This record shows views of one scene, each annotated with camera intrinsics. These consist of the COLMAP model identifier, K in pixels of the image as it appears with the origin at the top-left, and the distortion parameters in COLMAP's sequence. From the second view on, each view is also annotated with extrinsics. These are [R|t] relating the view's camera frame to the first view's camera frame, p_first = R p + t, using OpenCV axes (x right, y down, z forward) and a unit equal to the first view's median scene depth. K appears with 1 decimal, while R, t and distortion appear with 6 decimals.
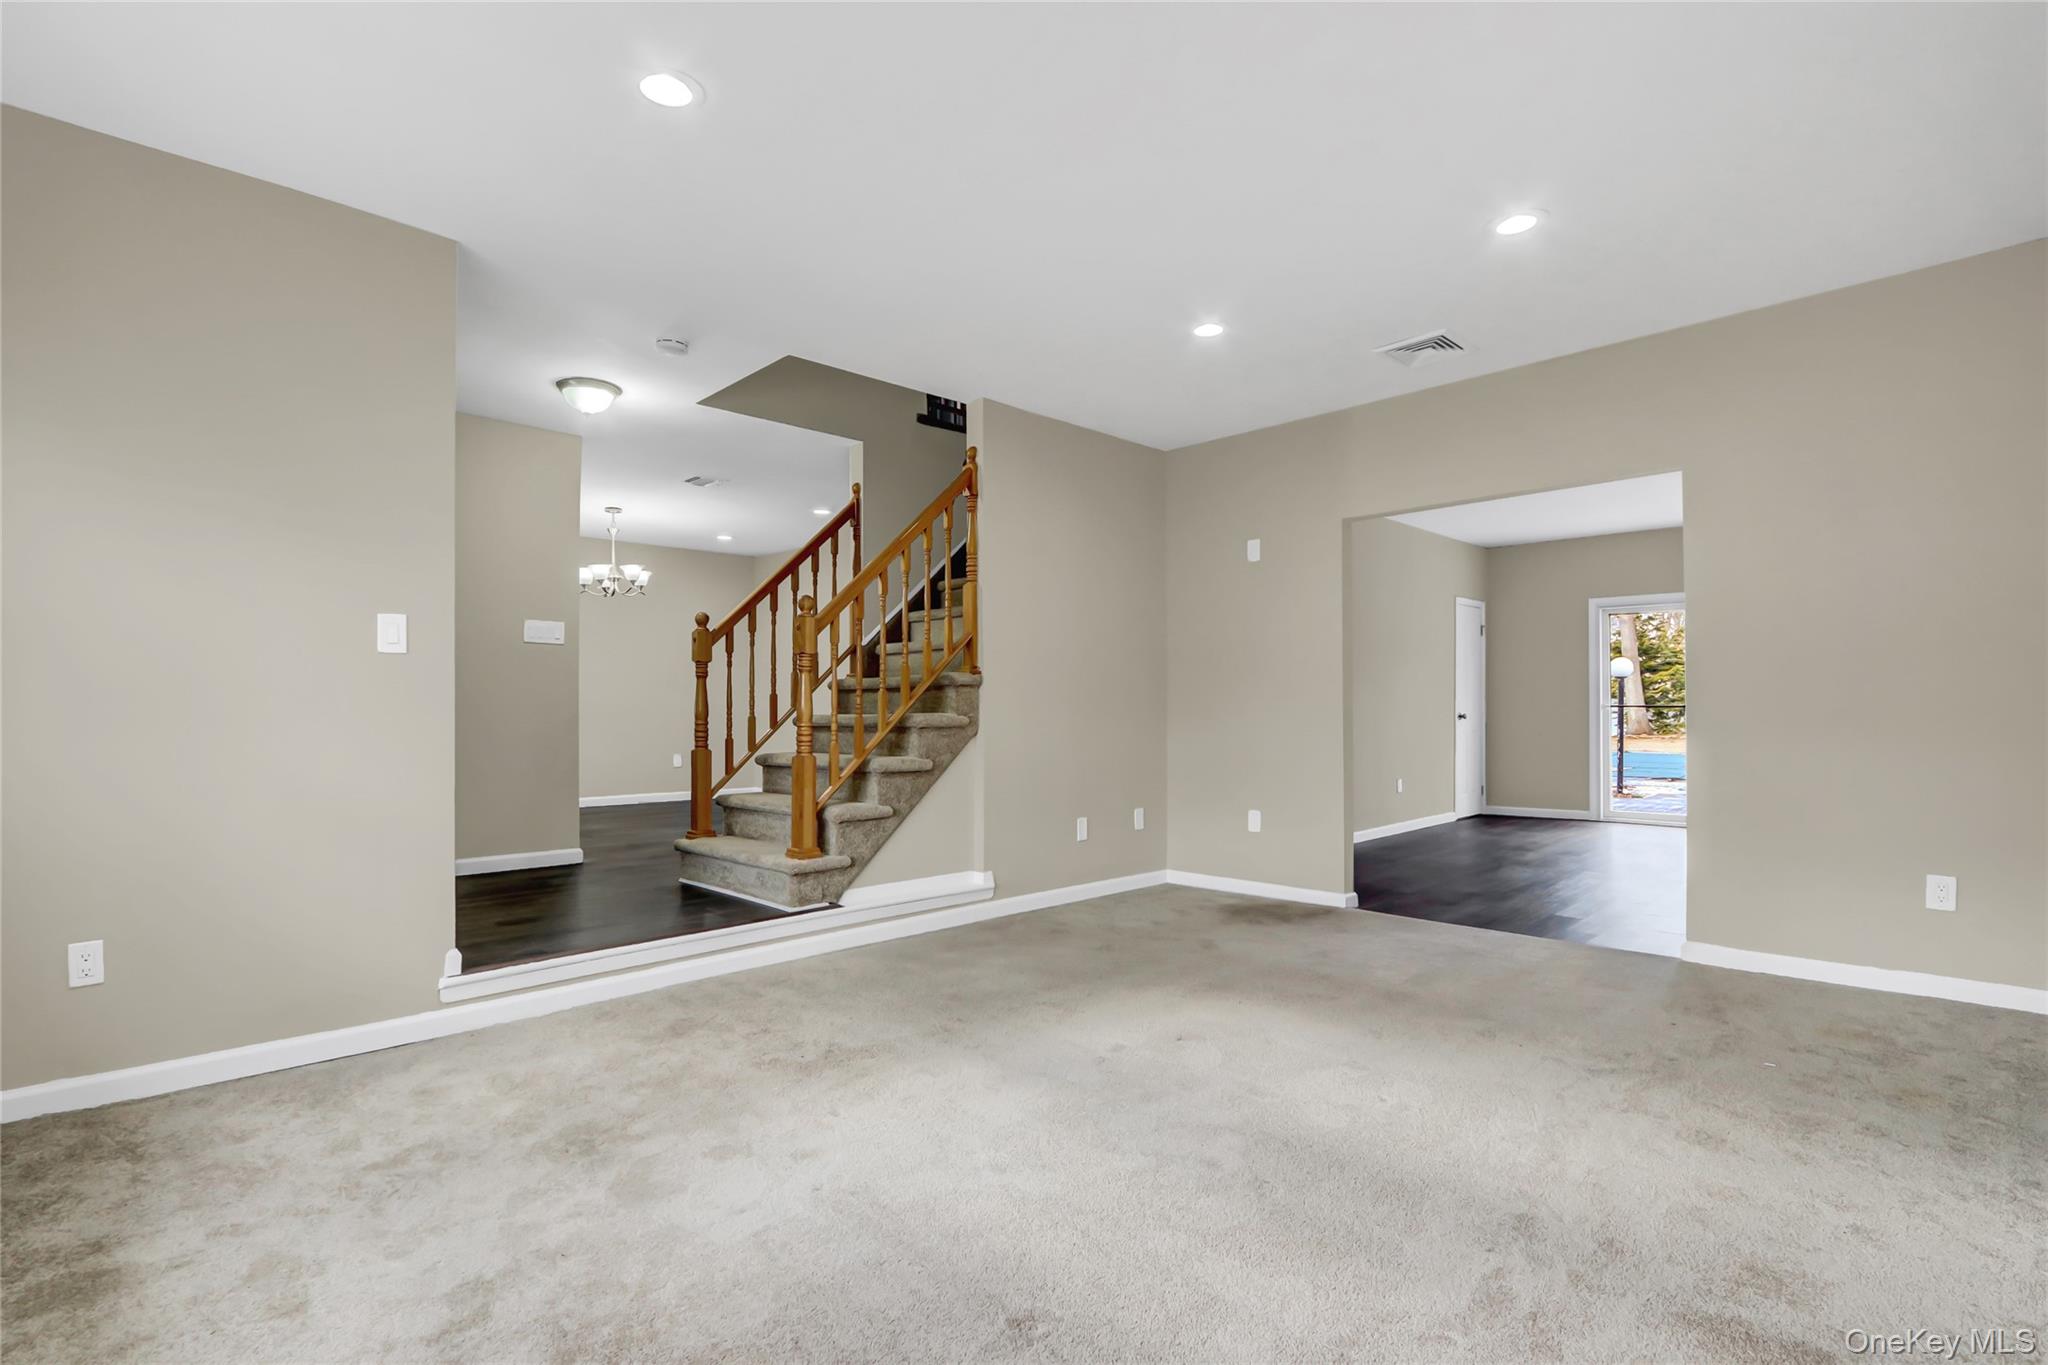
lens RADIAL K [[964.4, 0, 1024.0], [0, 964.4, 693.8], [0, 0, 1]] dist [-0.016383, 0.000552]
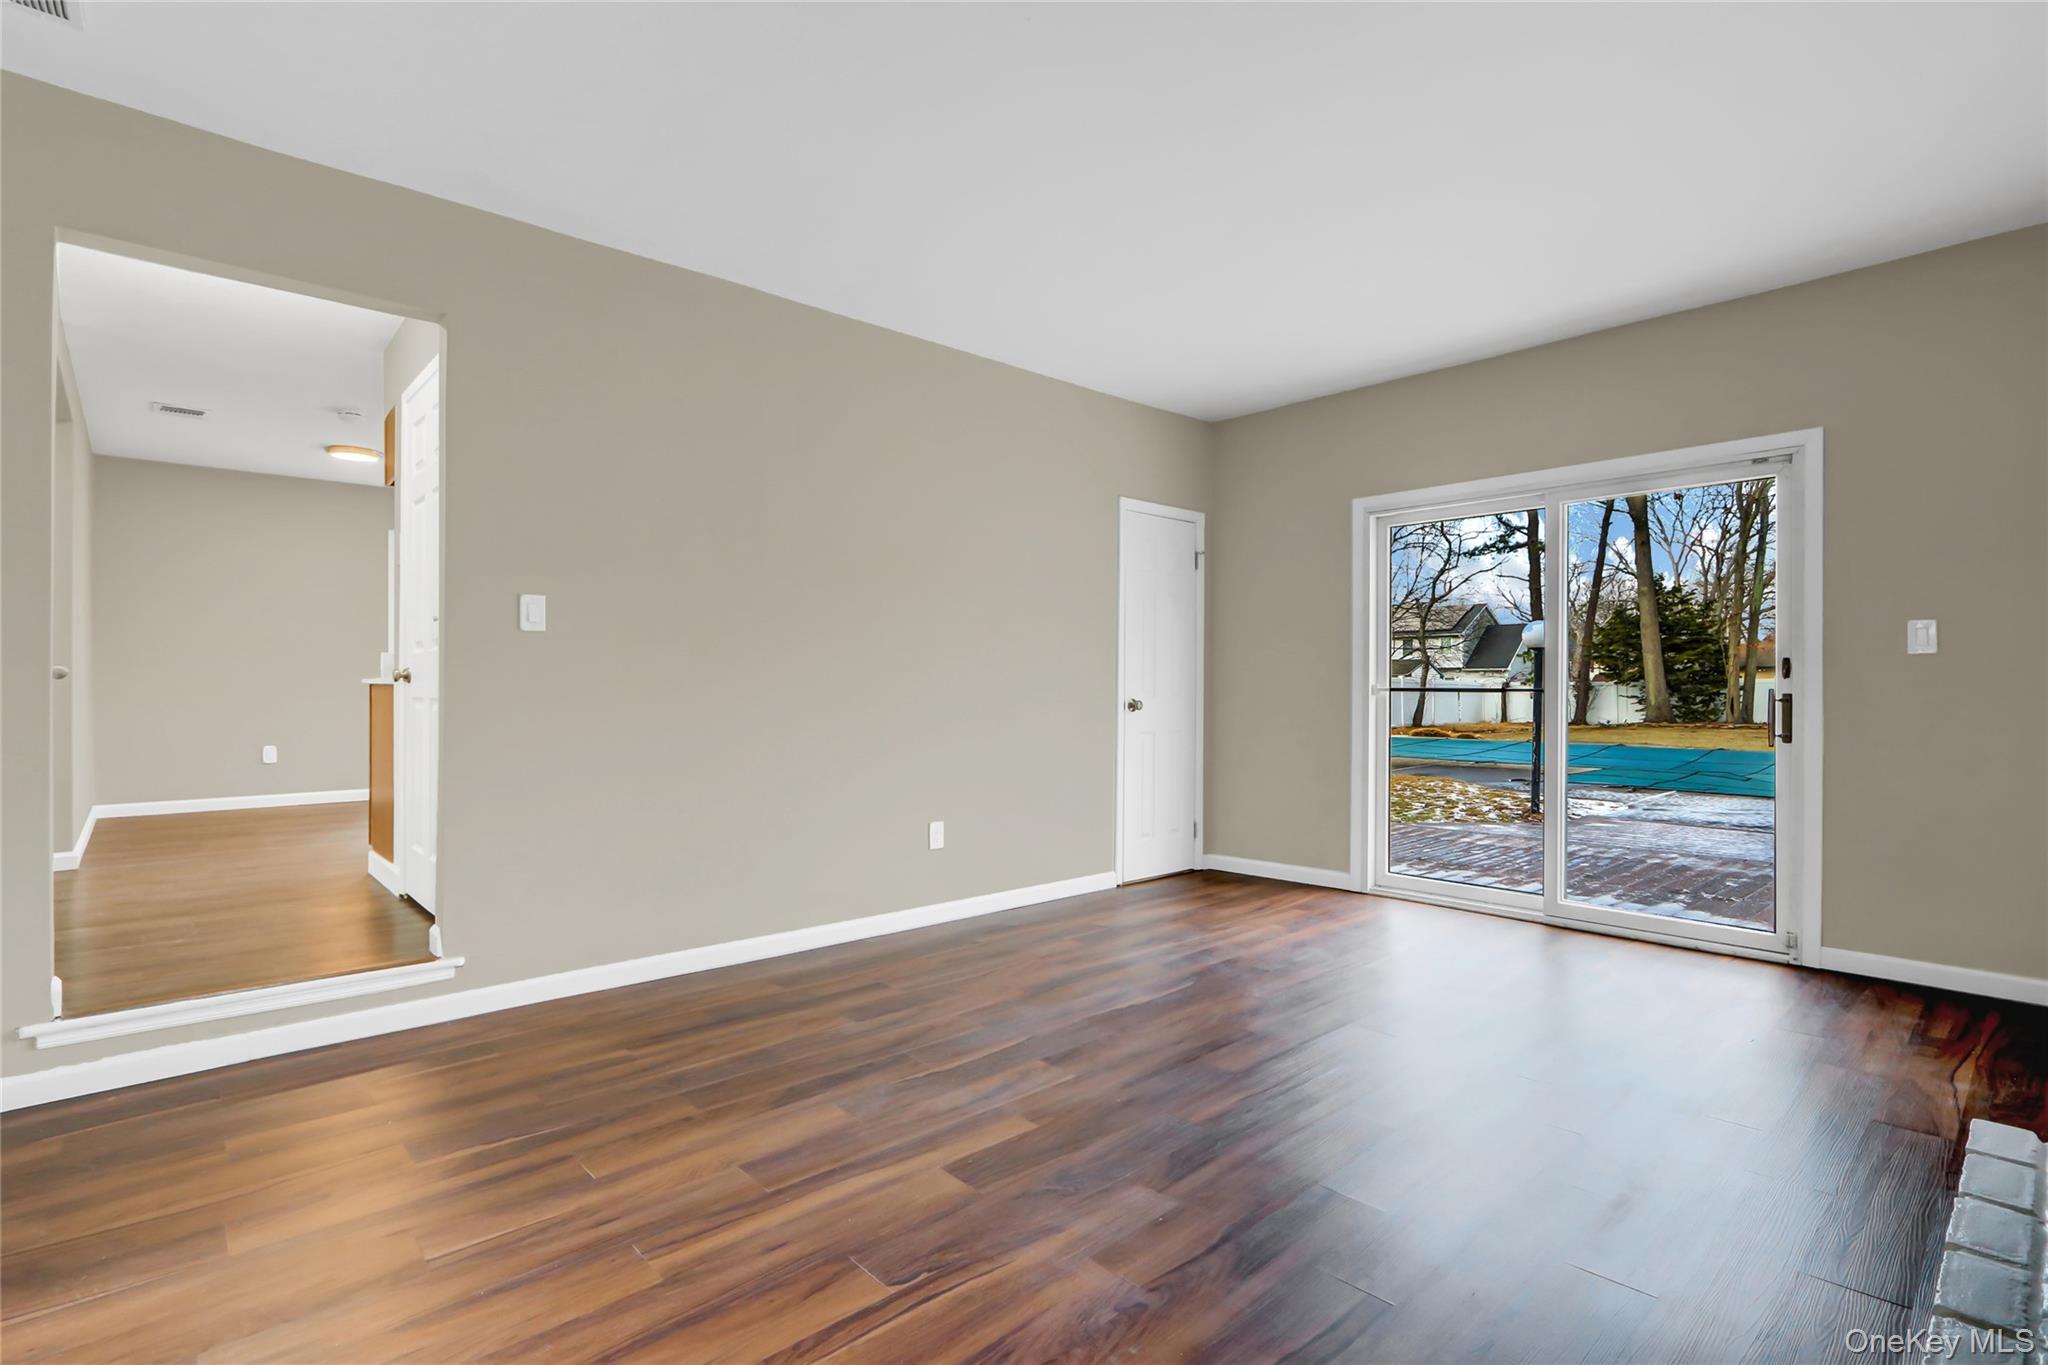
lens RADIAL K [[984.9, 0, 1030.5], [0, 984.9, 679.2], [0, 0, 1]] dist [-0.020246, 0.000563]
pose [[0.999519, 0.005631, -0.030507, 0.219920], [-0.005471, 0.999971, 0.005326, 0.002898], [0.030536, -0.005157, 0.999520, 0.218260]]
